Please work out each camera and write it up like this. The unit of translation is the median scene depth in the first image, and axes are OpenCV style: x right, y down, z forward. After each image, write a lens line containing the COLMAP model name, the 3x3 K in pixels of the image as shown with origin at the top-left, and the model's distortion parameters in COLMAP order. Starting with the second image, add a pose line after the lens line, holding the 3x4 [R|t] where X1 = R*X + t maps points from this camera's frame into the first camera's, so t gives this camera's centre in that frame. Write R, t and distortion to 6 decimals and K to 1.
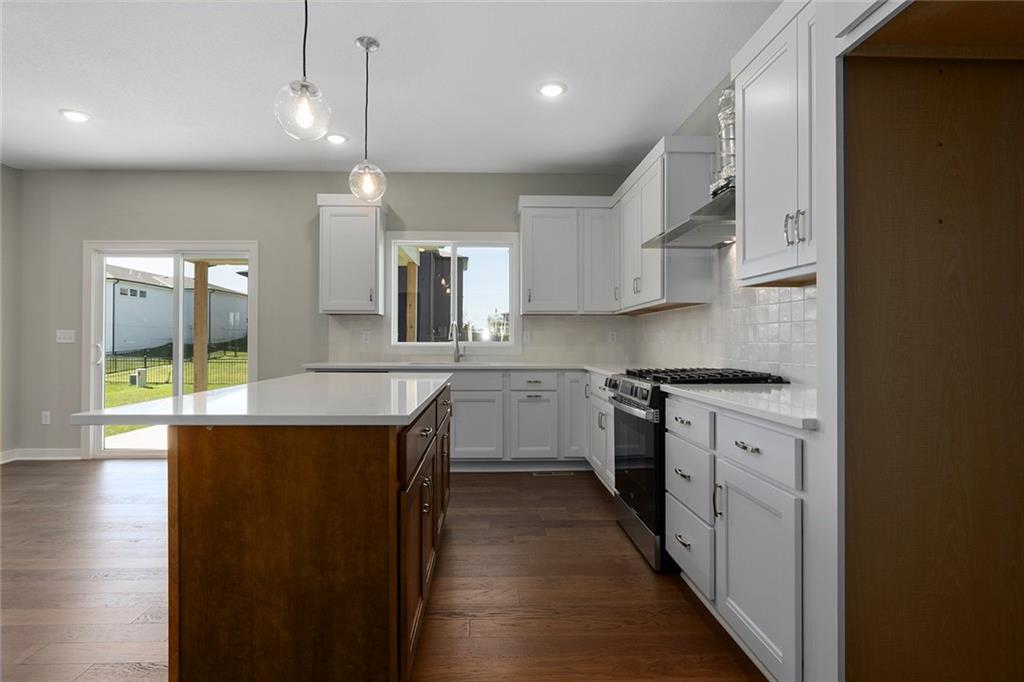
lens RADIAL K [[514.3, 0, 508.8], [0, 514.3, 332.2], [0, 0, 1]] dist [-0.011324, 0.006192]
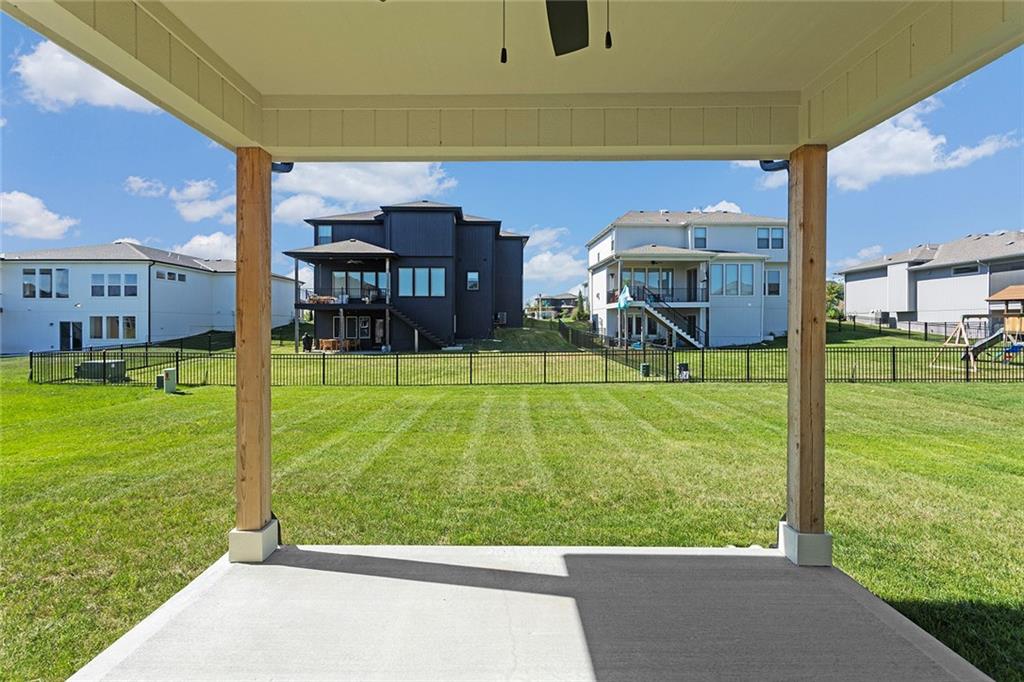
lens RADIAL K [[488.5, 0, 506.6], [0, 488.5, 330.5], [0, 0, 1]] dist [0.001768, 0.001295]
pose [[0.998908, -0.001463, -0.046693, -0.113436], [0.002628, 0.999686, 0.024905, -0.000201], [0.046642, -0.025000, 0.998599, 0.184184]]
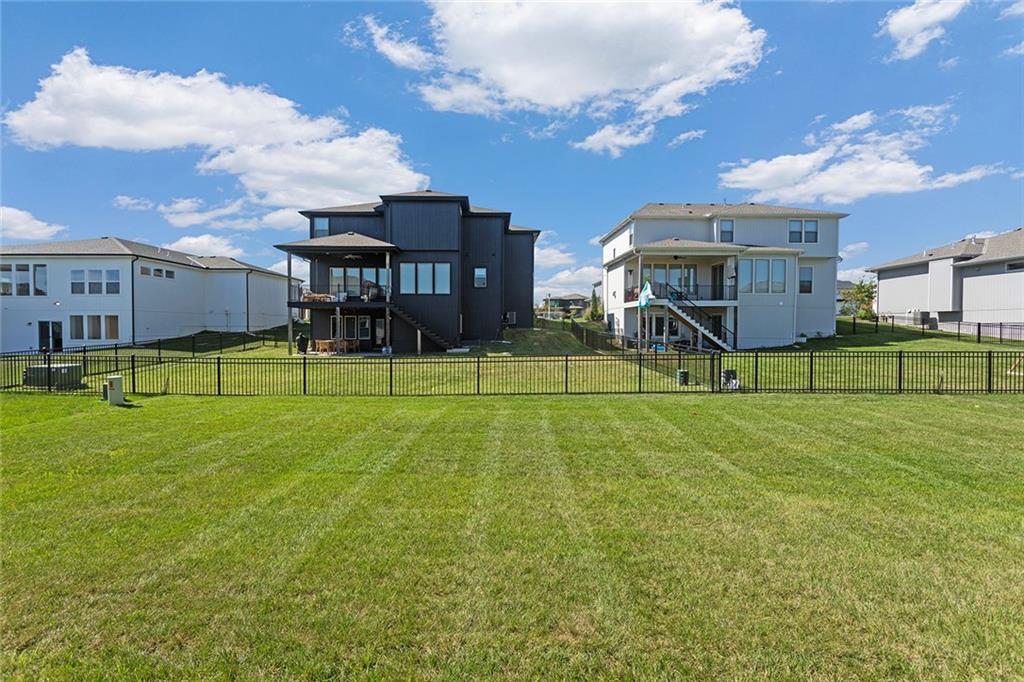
lens RADIAL K [[488.5, 0, 507.2], [0, 488.5, 336.8], [0, 0, 1]] dist [0.001768, 0.001295]
pose [[0.998208, 0.000669, -0.059836, -0.122997], [0.001472, 0.999360, 0.035736, 0.002382], [0.059822, -0.035760, 0.997568, 0.261056]]
